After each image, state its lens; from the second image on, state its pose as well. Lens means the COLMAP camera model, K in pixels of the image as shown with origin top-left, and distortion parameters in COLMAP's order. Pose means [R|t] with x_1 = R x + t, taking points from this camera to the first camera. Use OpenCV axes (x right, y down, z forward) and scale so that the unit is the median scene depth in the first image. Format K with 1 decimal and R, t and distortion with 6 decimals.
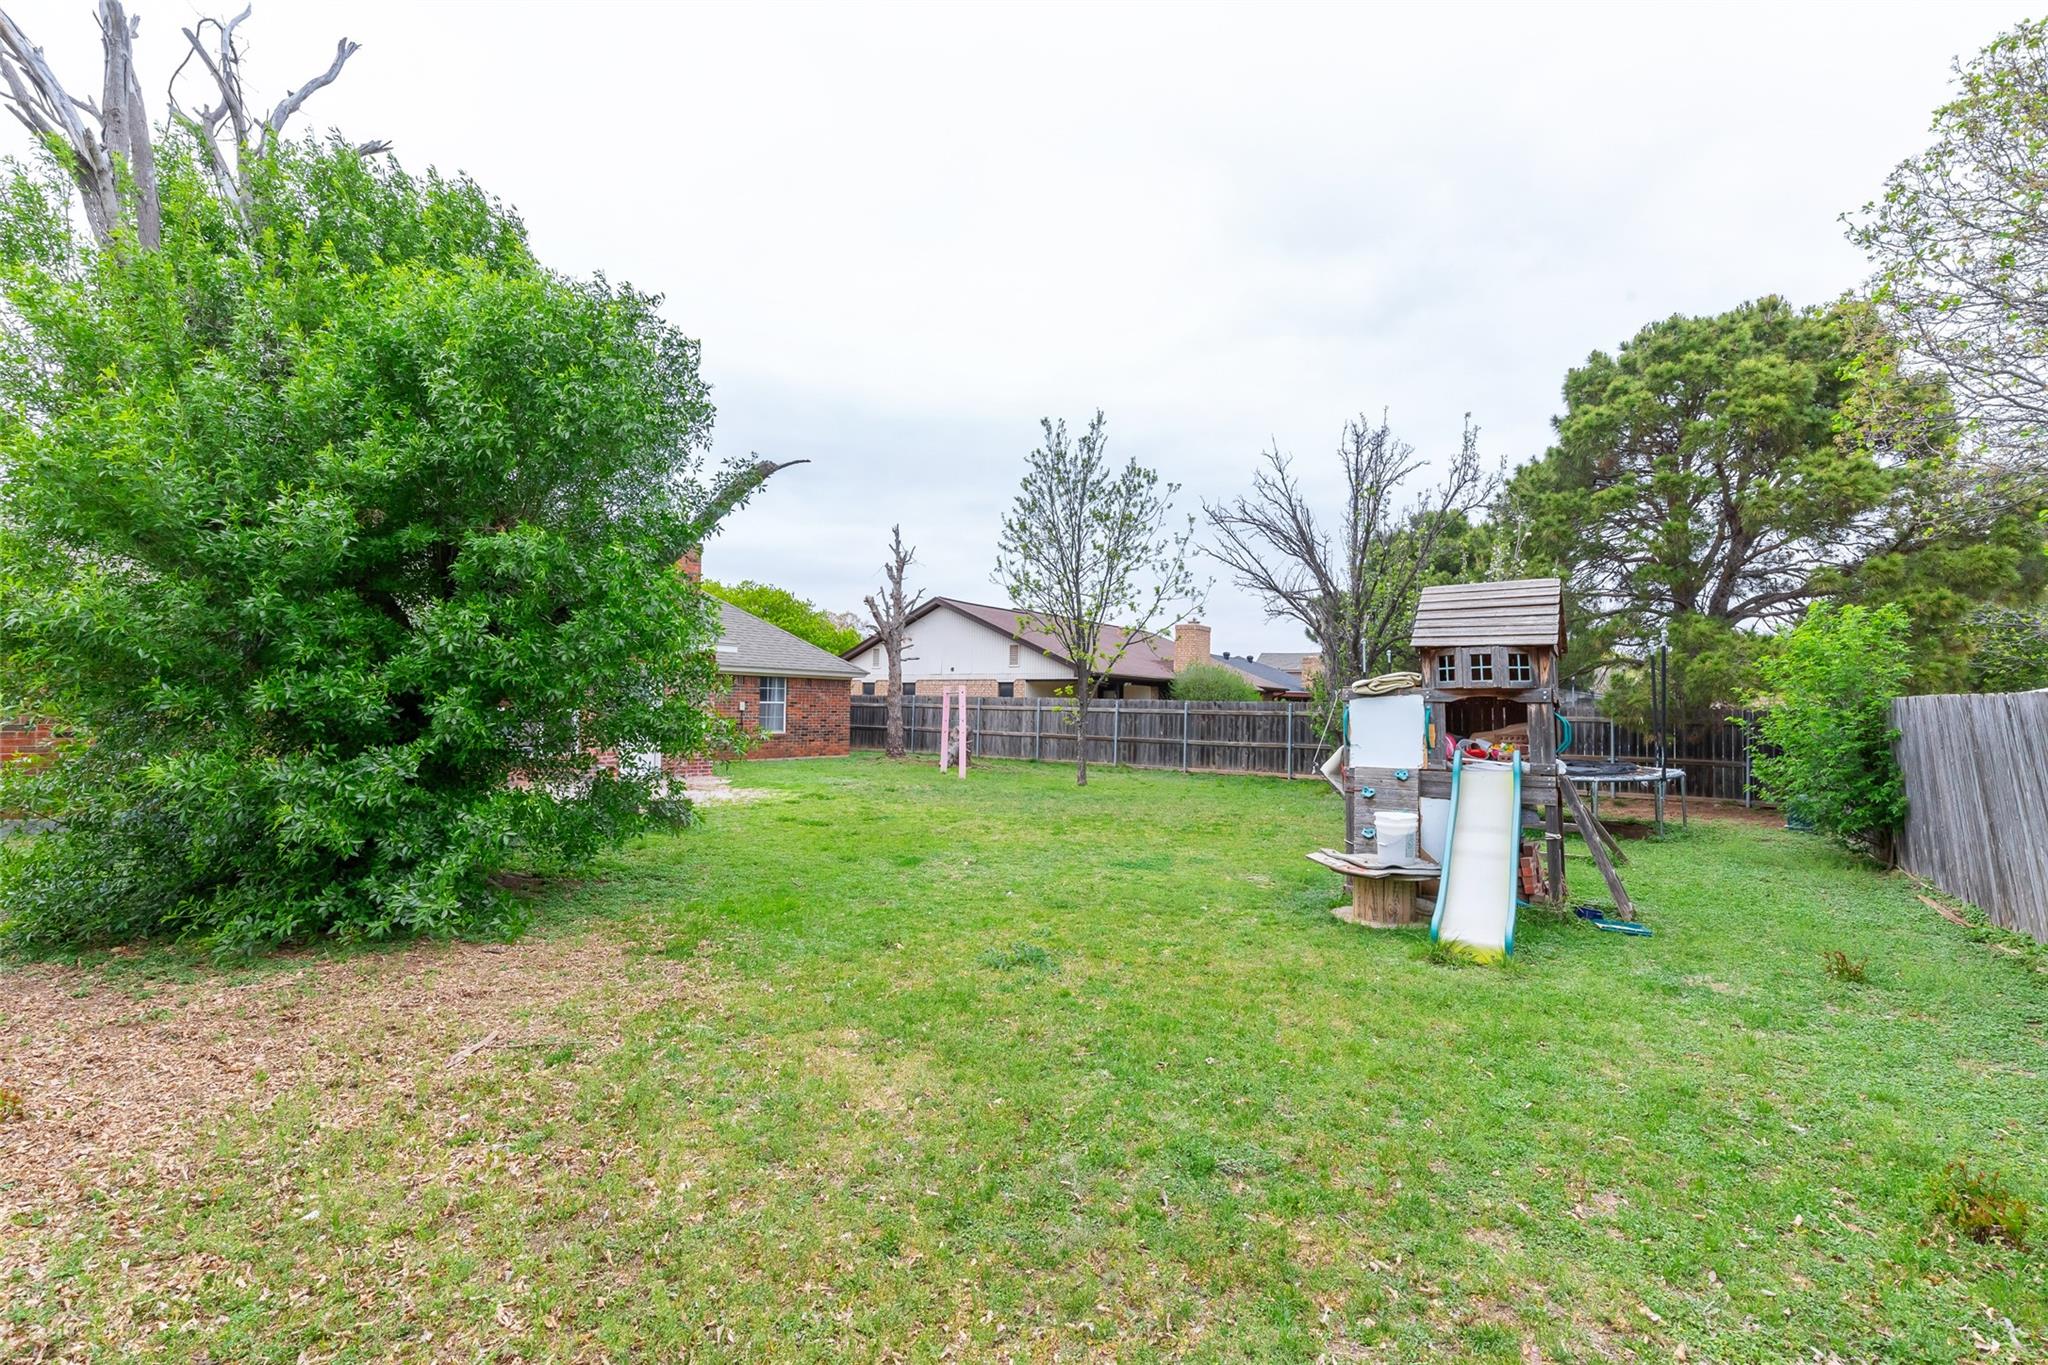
lens RADIAL K [[914.3, 0, 1021.8], [0, 914.3, 697.2], [0, 0, 1]] dist [0.005273, -0.000522]
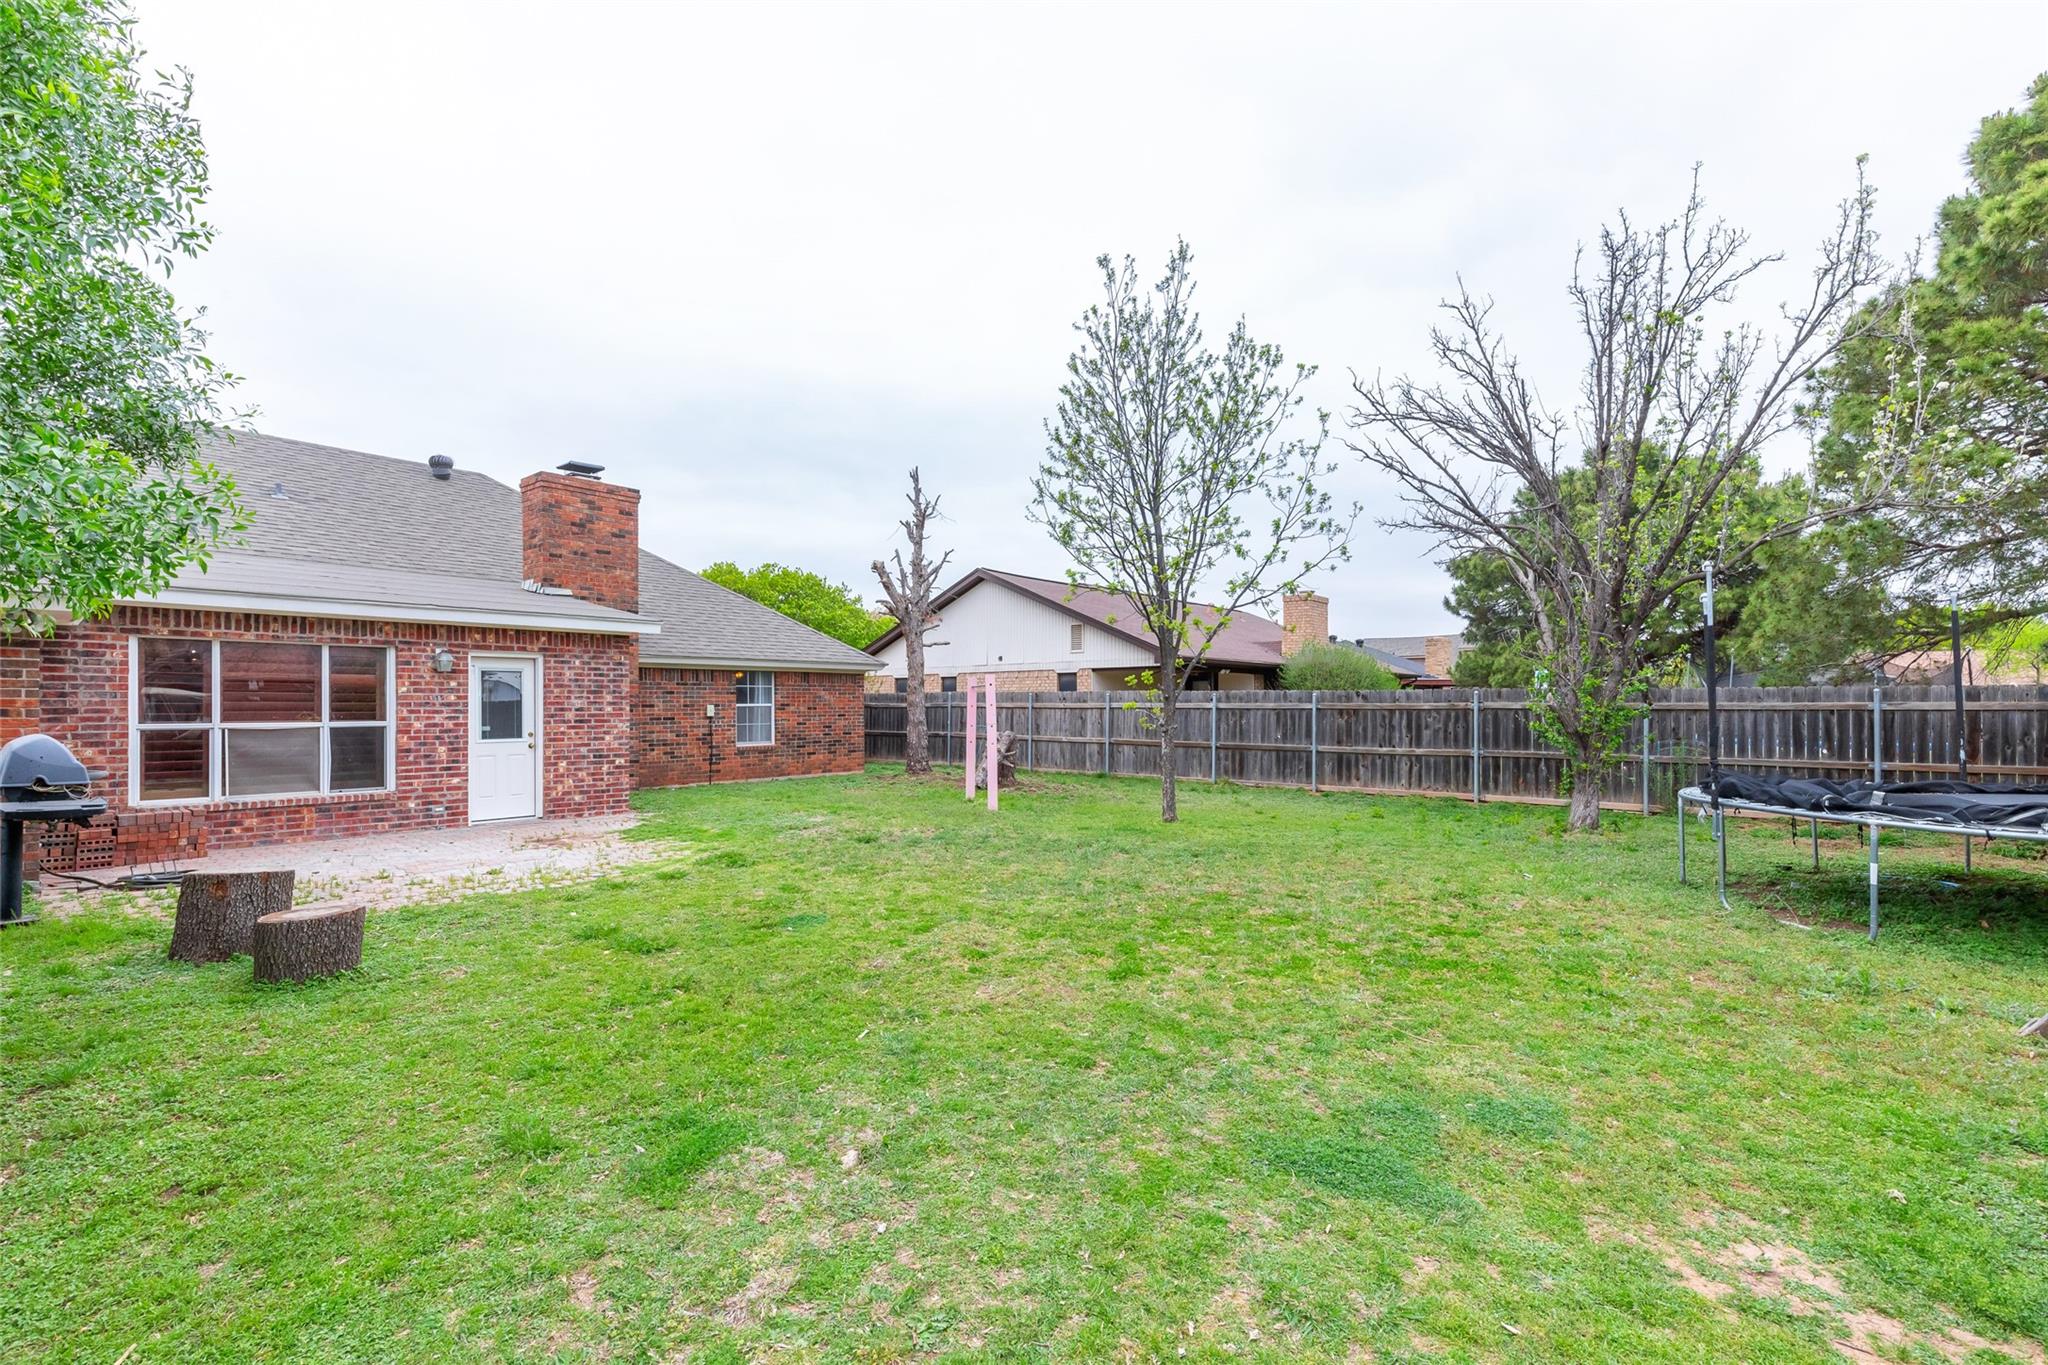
lens RADIAL K [[914.3, 0, 1021.8], [0, 914.3, 697.2], [0, 0, 1]] dist [0.005273, -0.000522]
pose [[0.995850, -0.021204, -0.088506, 0.015640], [0.021503, 0.999766, 0.002430, 0.002331], [0.088434, -0.004323, 0.996073, 0.263195]]
